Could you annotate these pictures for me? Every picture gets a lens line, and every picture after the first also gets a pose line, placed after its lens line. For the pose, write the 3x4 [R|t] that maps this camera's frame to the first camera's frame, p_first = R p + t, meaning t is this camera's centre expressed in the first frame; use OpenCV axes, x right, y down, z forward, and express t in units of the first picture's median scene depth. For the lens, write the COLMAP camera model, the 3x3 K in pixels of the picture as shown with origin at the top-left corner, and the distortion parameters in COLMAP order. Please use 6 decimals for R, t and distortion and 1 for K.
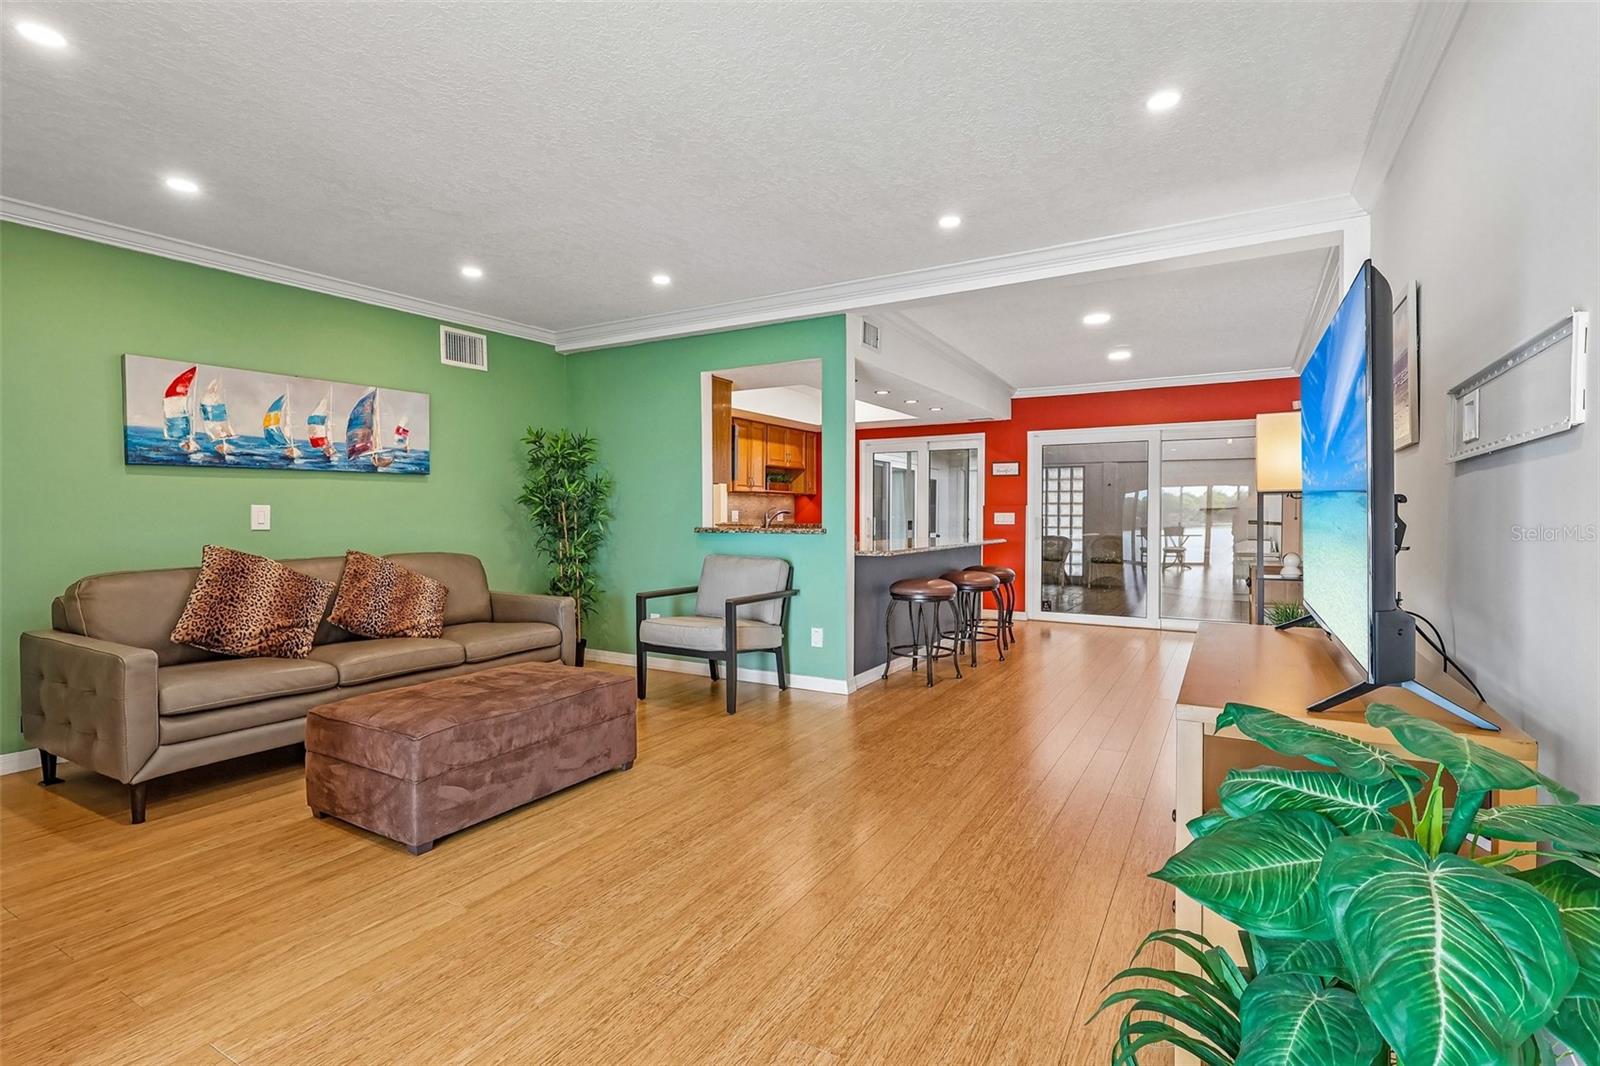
lens RADIAL K [[765.8, 0, 796.8], [0, 765.8, 525.3], [0, 0, 1]] dist [-0.001335, -0.000283]
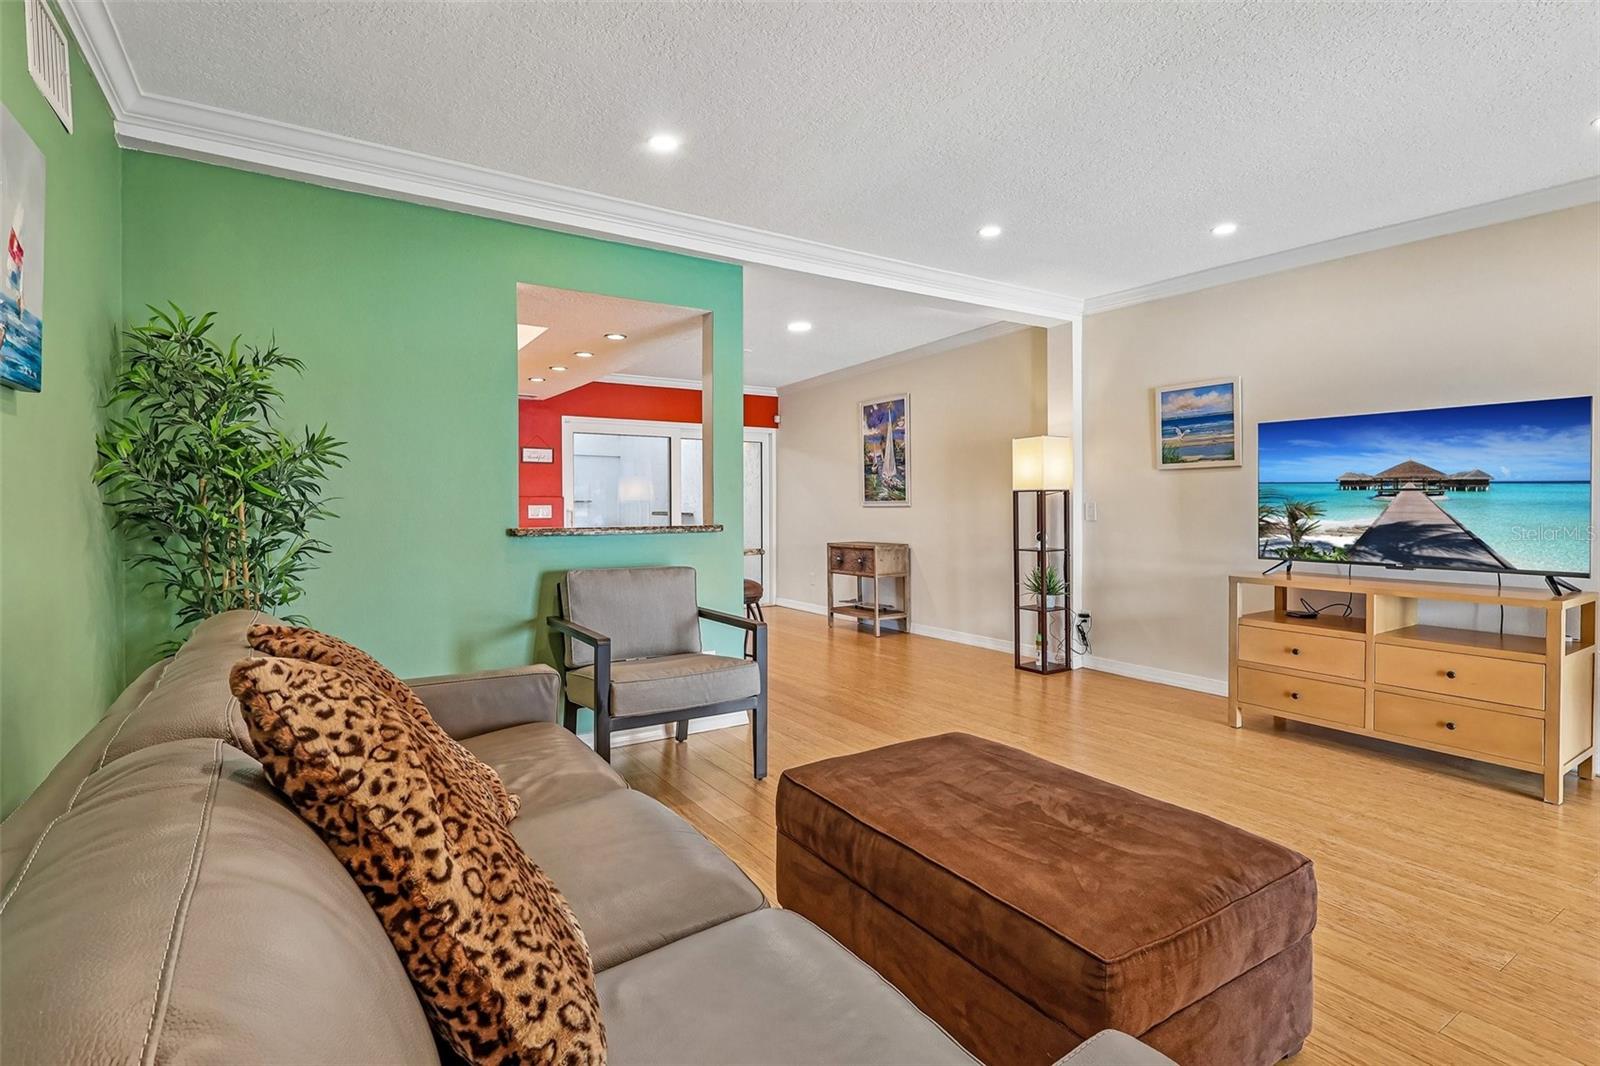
lens RADIAL K [[765.8, 0, 799.6], [0, 765.8, 520.7], [0, 0, 1]] dist [-0.001335, -0.000283]
pose [[0.451055, -0.018371, 0.892307, -0.373535], [0.014007, 0.999811, 0.013503, -0.005766], [-0.892386, 0.006408, 0.451227, 0.326421]]
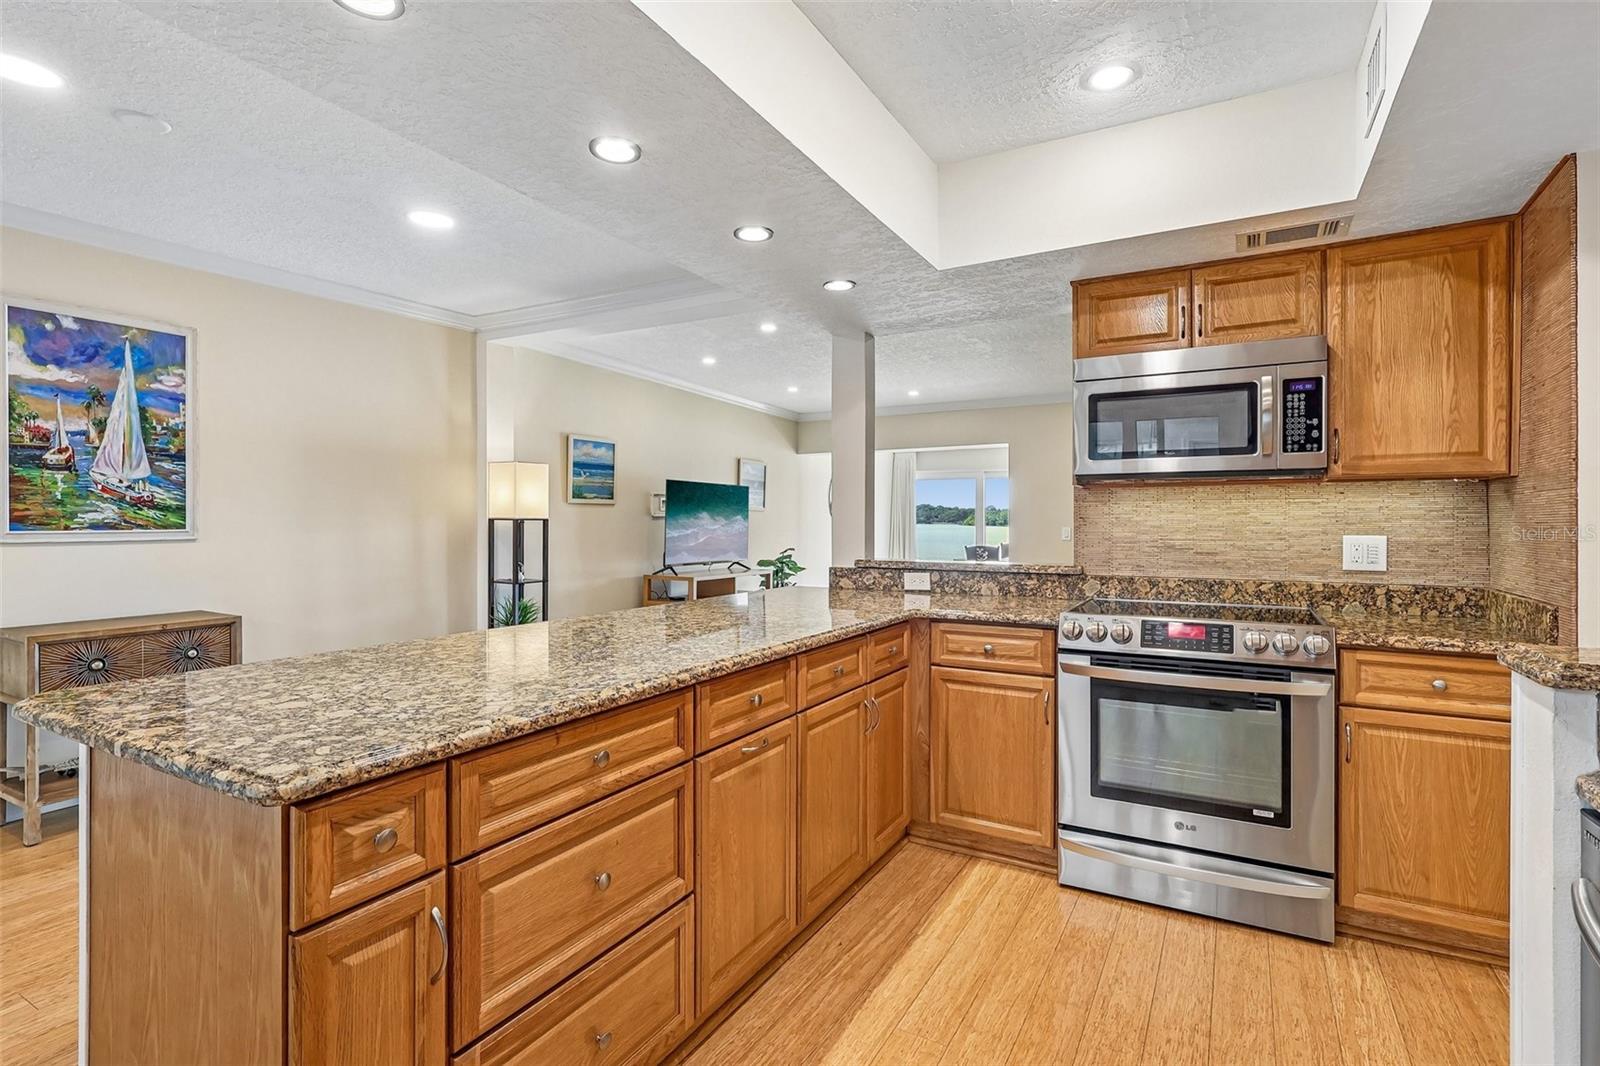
lens RADIAL K [[765.8, 0, 788.4], [0, 765.8, 523.0], [0, 0, 1]] dist [-0.001335, -0.000283]
pose [[-0.999990, -0.001140, -0.004275, 0.069183], [-0.001200, 0.999900, 0.014068, -0.024545], [0.004259, 0.014073, -0.999892, 1.025248]]
